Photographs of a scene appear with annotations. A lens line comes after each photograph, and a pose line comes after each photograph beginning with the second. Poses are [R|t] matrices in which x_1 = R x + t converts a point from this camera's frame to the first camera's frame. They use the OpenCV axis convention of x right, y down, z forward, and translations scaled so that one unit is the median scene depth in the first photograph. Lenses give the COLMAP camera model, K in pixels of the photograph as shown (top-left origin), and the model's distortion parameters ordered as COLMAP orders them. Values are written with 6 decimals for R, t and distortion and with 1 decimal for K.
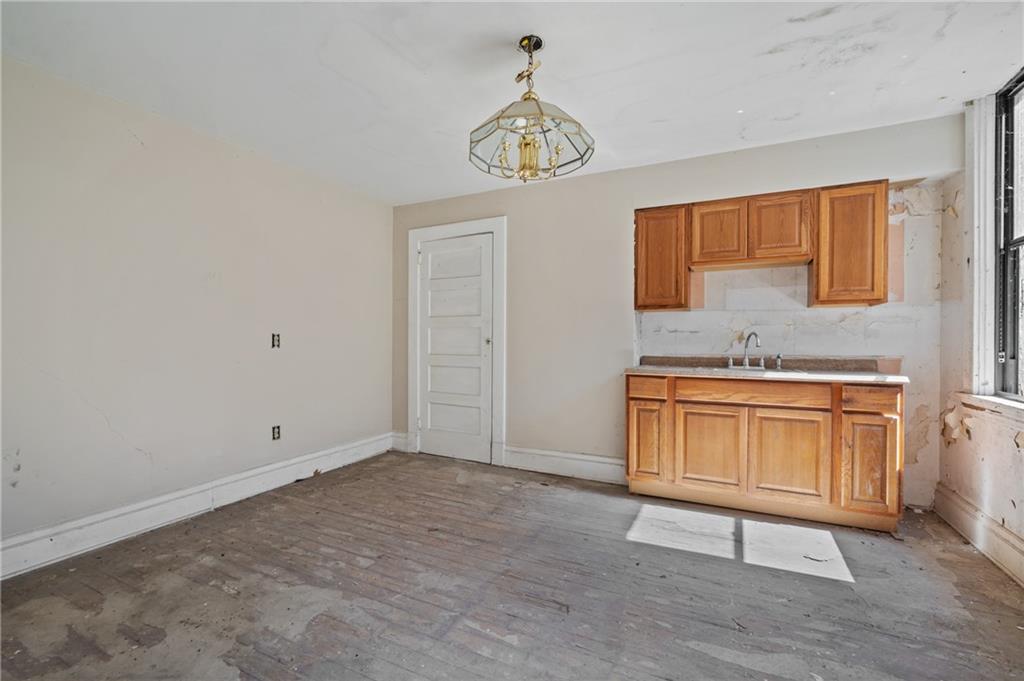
lens RADIAL K [[445.6, 0, 518.7], [0, 445.6, 343.3], [0, 0, 1]] dist [-0.000007, -0.000606]
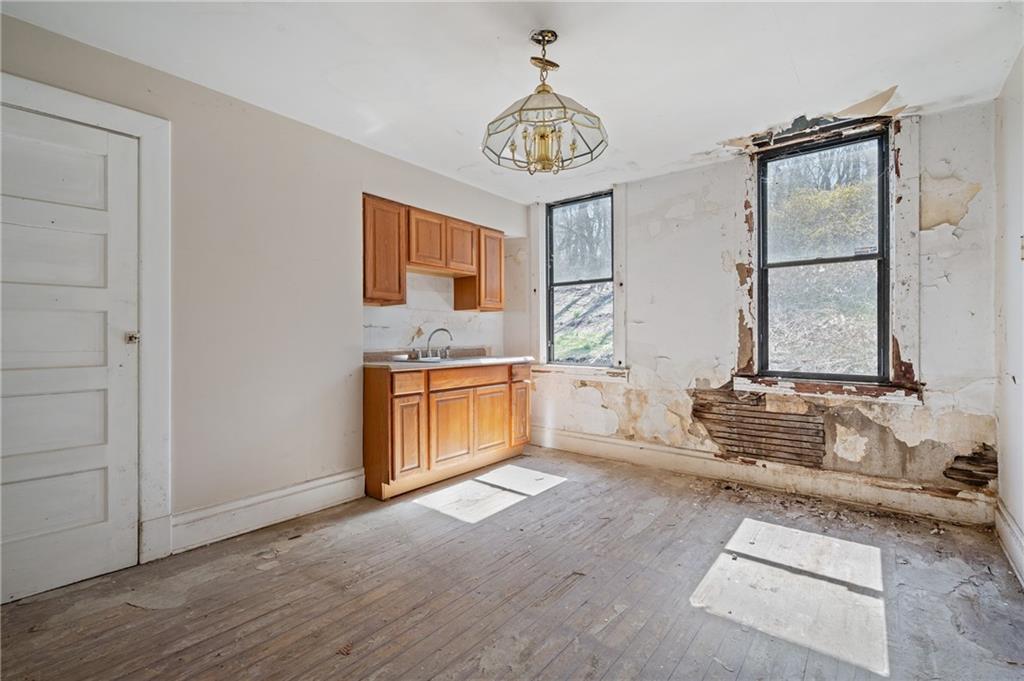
lens RADIAL K [[445.6, 0, 519.8], [0, 445.6, 335.5], [0, 0, 1]] dist [-0.000007, -0.000606]
pose [[0.224821, -0.002071, 0.974398, -0.631143], [0.010447, 0.999945, -0.000285, -0.003113], [-0.974344, 0.010243, 0.224830, 0.548938]]
